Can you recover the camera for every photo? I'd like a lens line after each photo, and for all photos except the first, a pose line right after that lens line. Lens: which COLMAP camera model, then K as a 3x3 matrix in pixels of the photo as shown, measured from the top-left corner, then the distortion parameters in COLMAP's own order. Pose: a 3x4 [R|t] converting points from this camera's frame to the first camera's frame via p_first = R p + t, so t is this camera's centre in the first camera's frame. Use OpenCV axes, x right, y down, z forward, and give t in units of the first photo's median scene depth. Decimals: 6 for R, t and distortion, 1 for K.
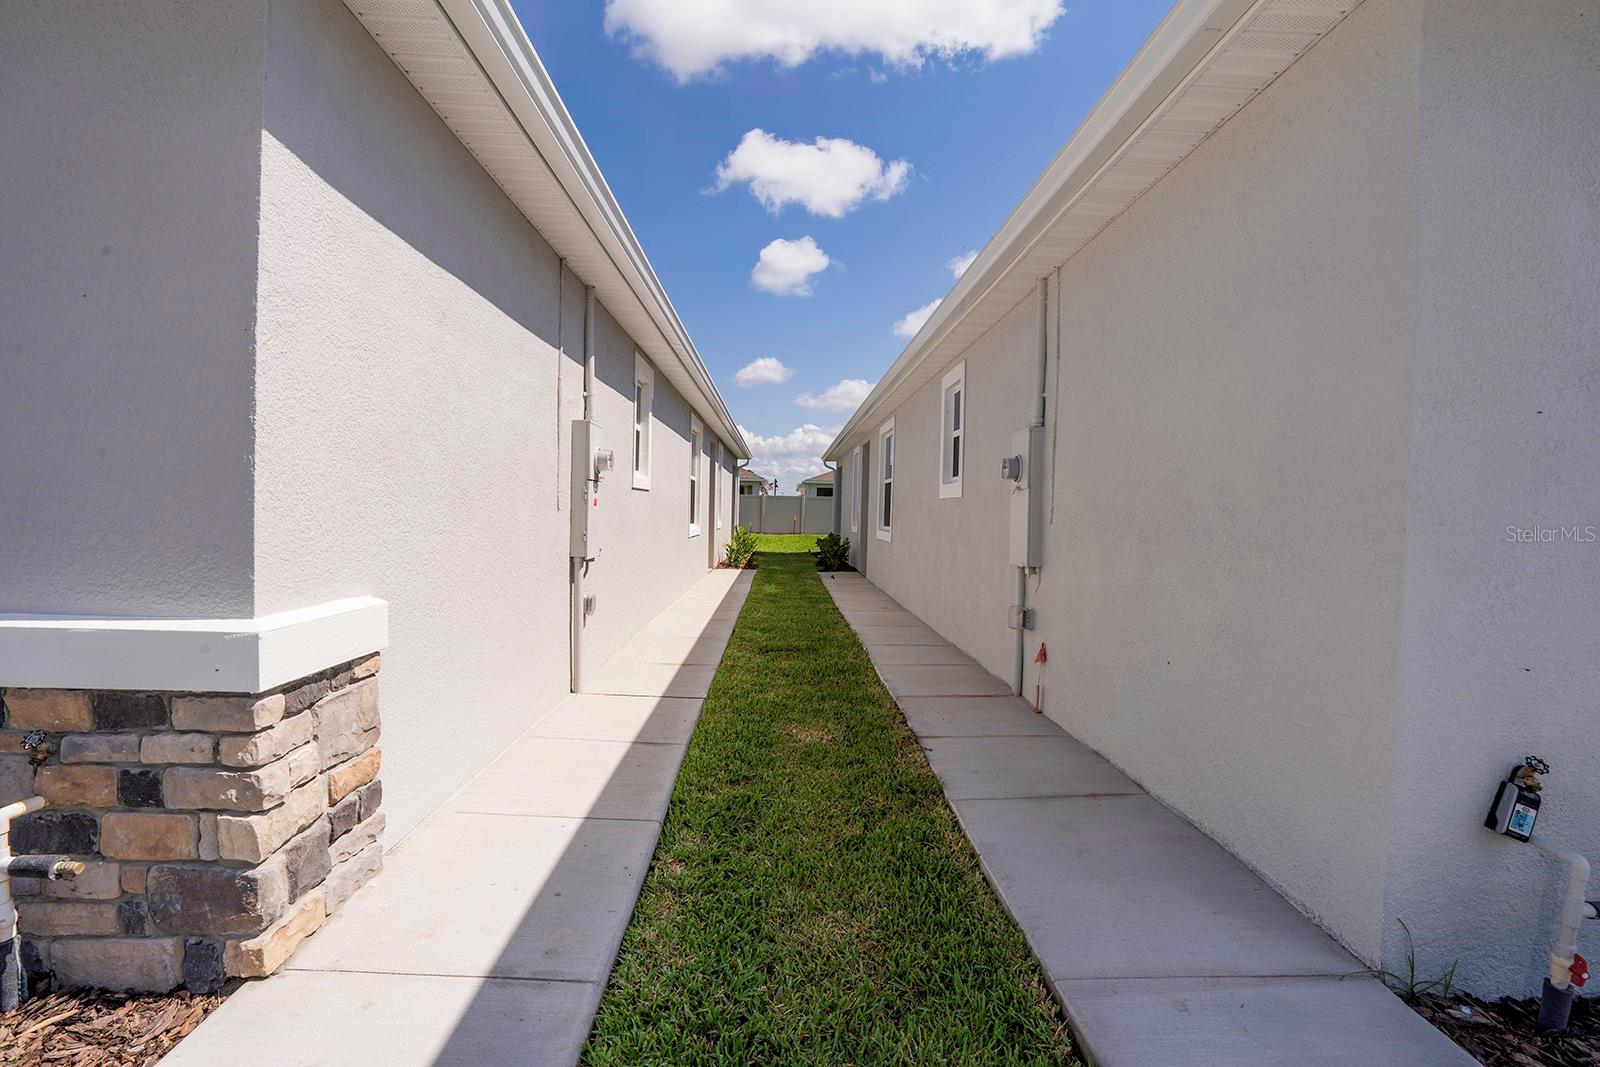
lens RADIAL K [[732.3, 0, 800.0], [0, 732.3, 533.5], [0, 0, 1]] dist [-0.063569, 0.000381]
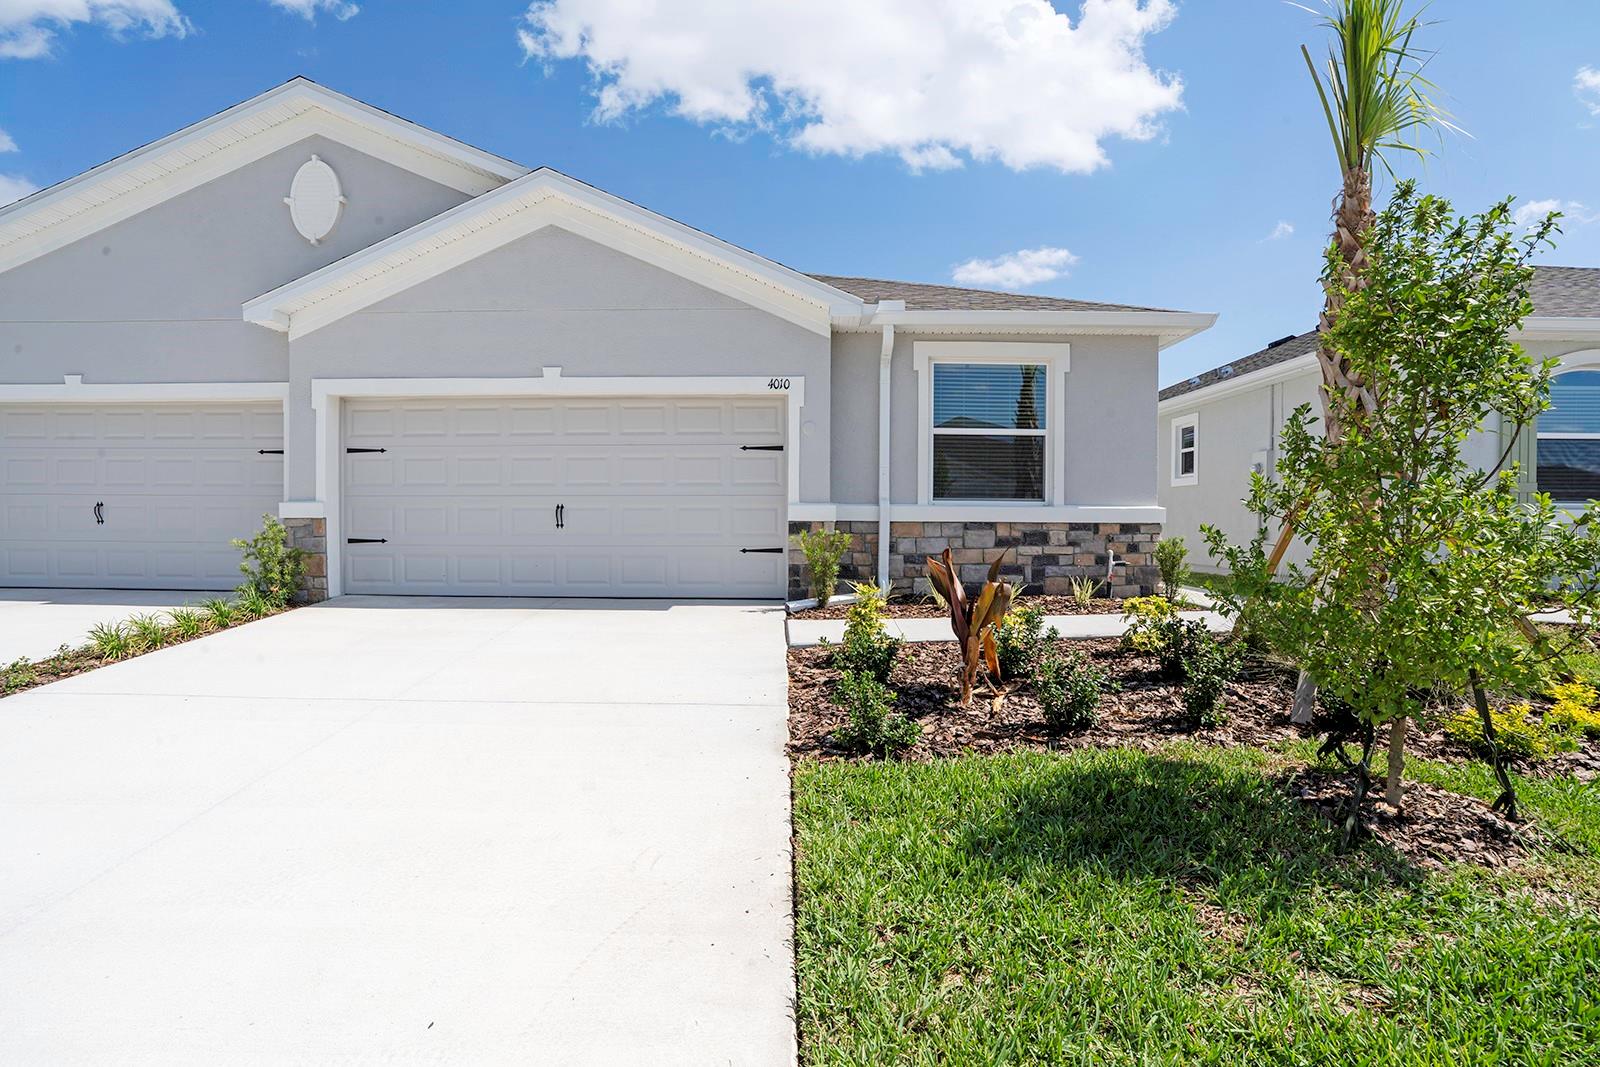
lens RADIAL K [[732.3, 0, 800.0], [0, 732.3, 533.5], [0, 0, 1]] dist [-0.063569, 0.000381]
pose [[0.998987, -0.012252, -0.043290, -2.758606], [0.011964, 0.999905, -0.006904, 0.292913], [0.043370, 0.006379, 0.999039, -3.402355]]
